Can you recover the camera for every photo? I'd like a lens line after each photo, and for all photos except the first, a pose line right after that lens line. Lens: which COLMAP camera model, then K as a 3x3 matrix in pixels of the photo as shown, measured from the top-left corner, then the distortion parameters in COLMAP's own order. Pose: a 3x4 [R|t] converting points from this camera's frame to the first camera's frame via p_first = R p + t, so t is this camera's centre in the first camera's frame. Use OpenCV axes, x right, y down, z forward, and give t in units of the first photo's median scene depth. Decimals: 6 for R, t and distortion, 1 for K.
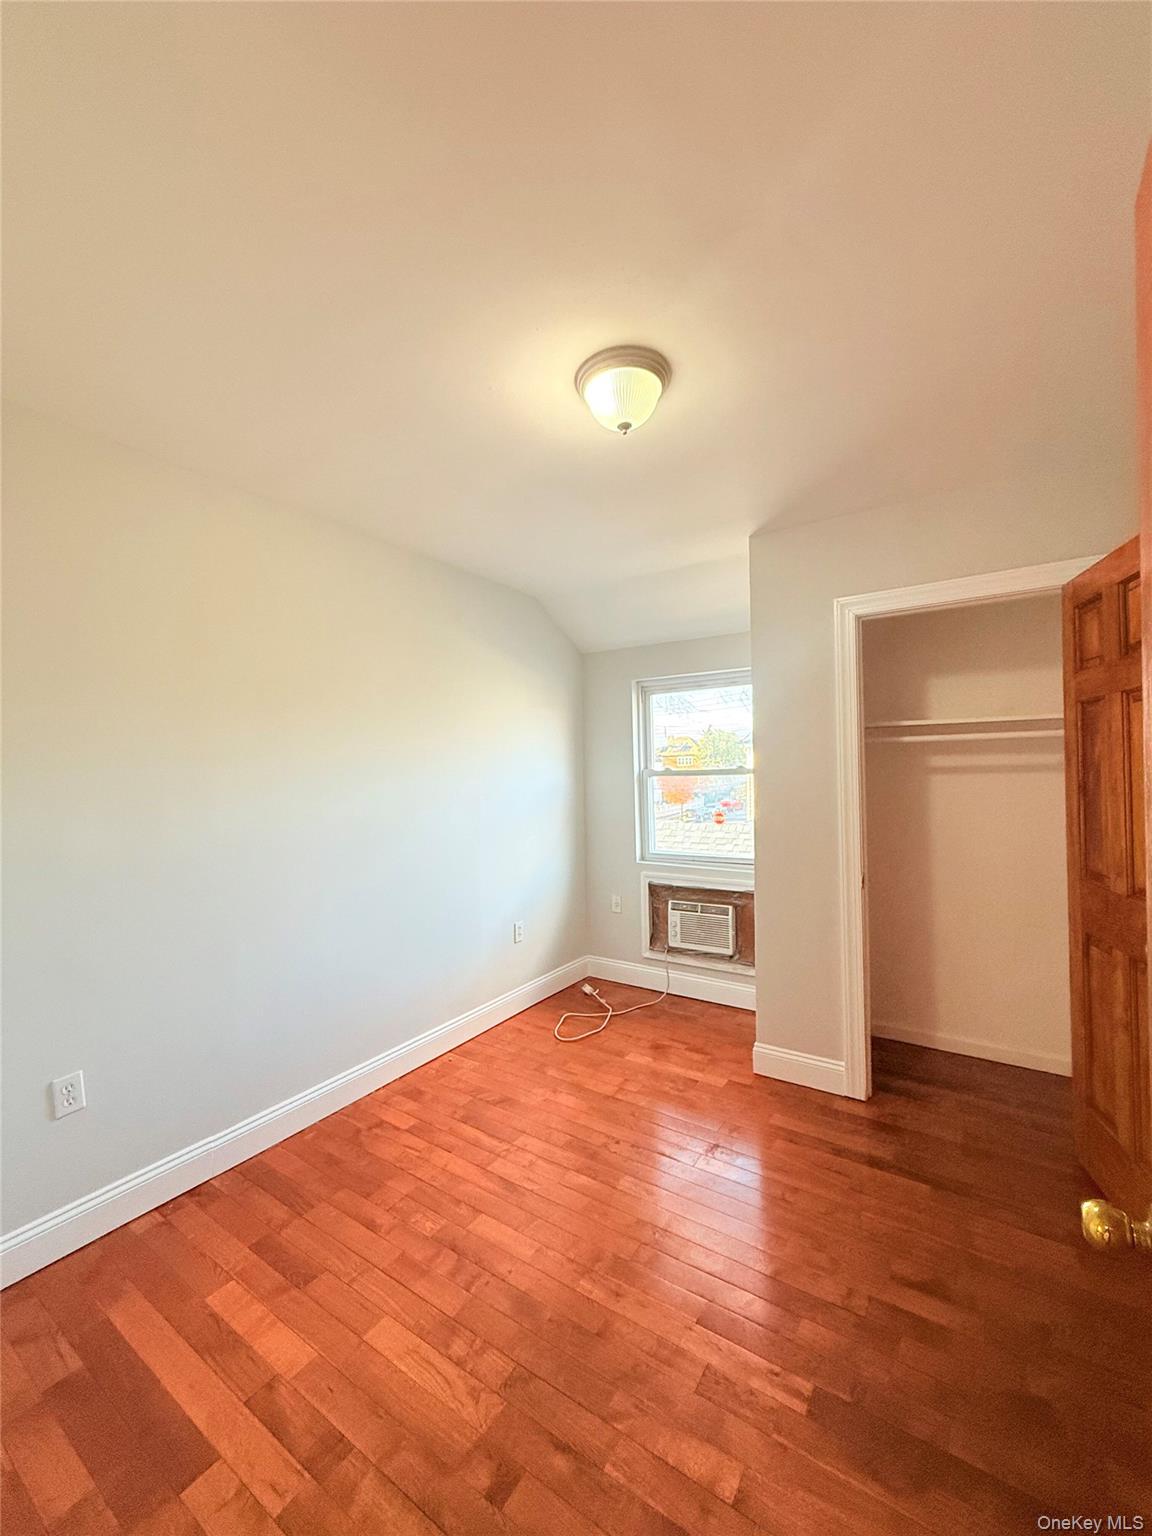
lens RADIAL K [[617.6, 0, 567.4], [0, 617.6, 770.7], [0, 0, 1]] dist [0.000175, 0.000374]
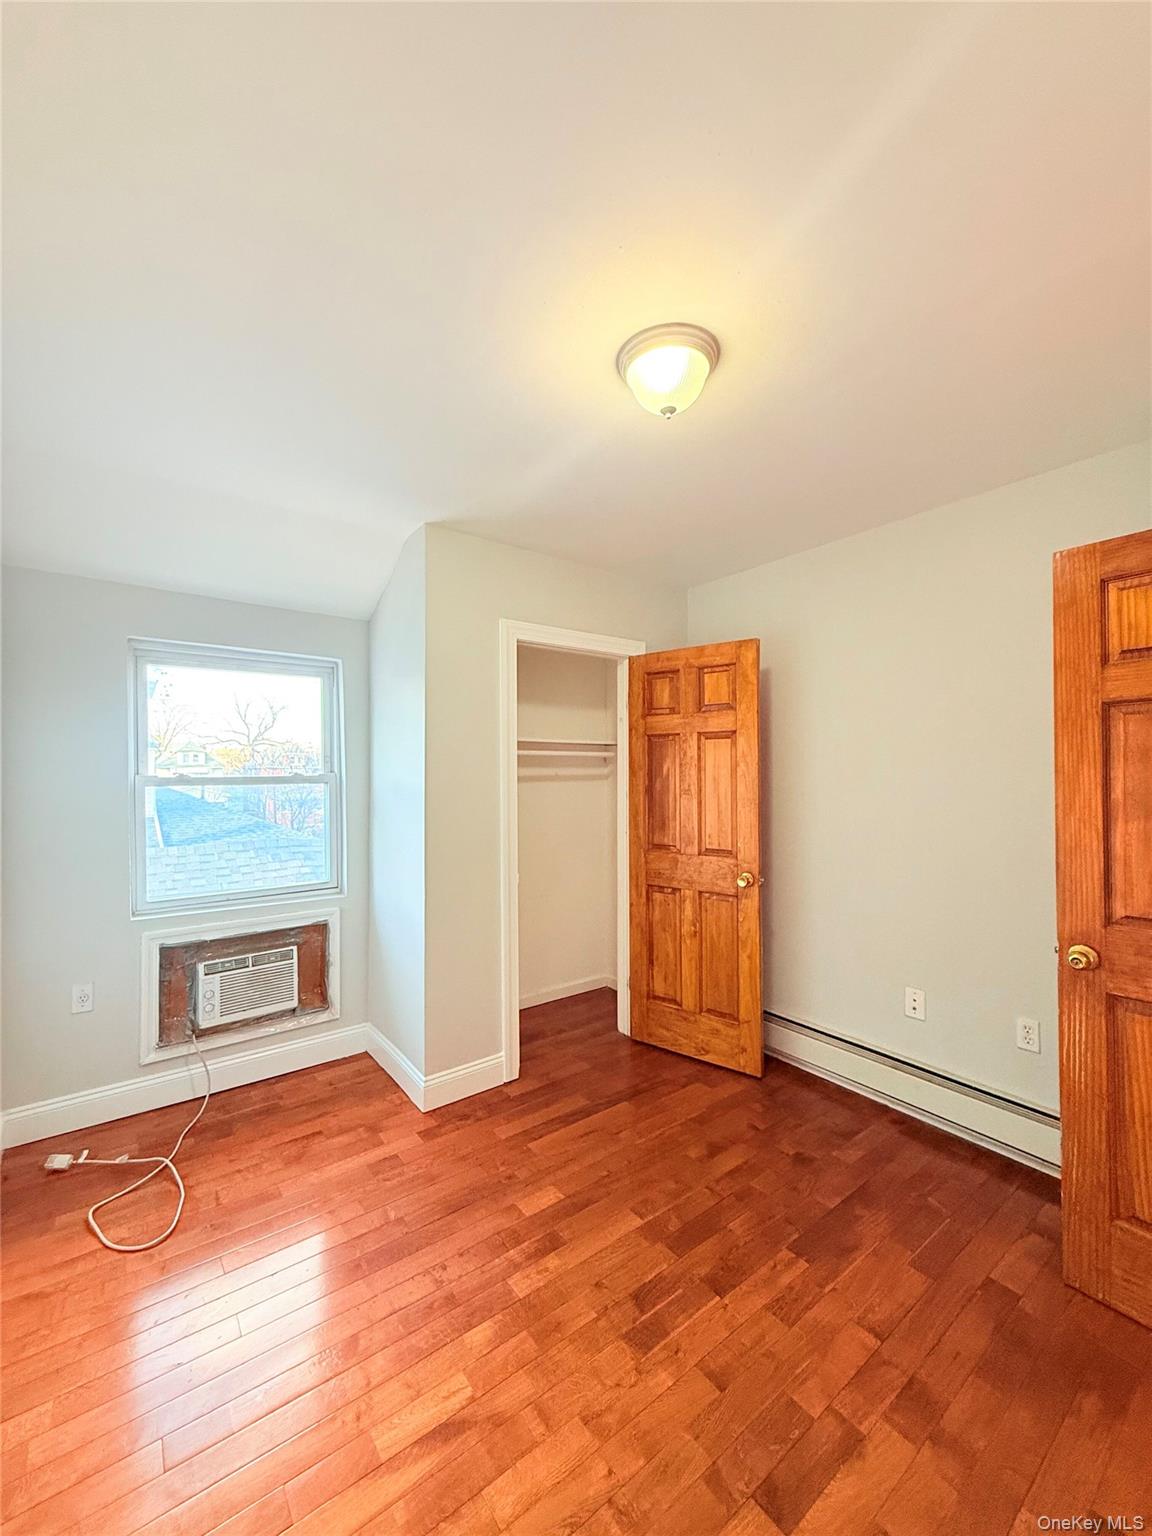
lens RADIAL K [[617.6, 0, 579.6], [0, 617.6, 766.9], [0, 0, 1]] dist [0.000175, 0.000374]
pose [[0.310336, 0.027092, 0.950241, -0.403417], [-0.002406, 0.999613, -0.027713, 0.006653], [-0.950624, 0.006314, 0.310281, 0.403454]]
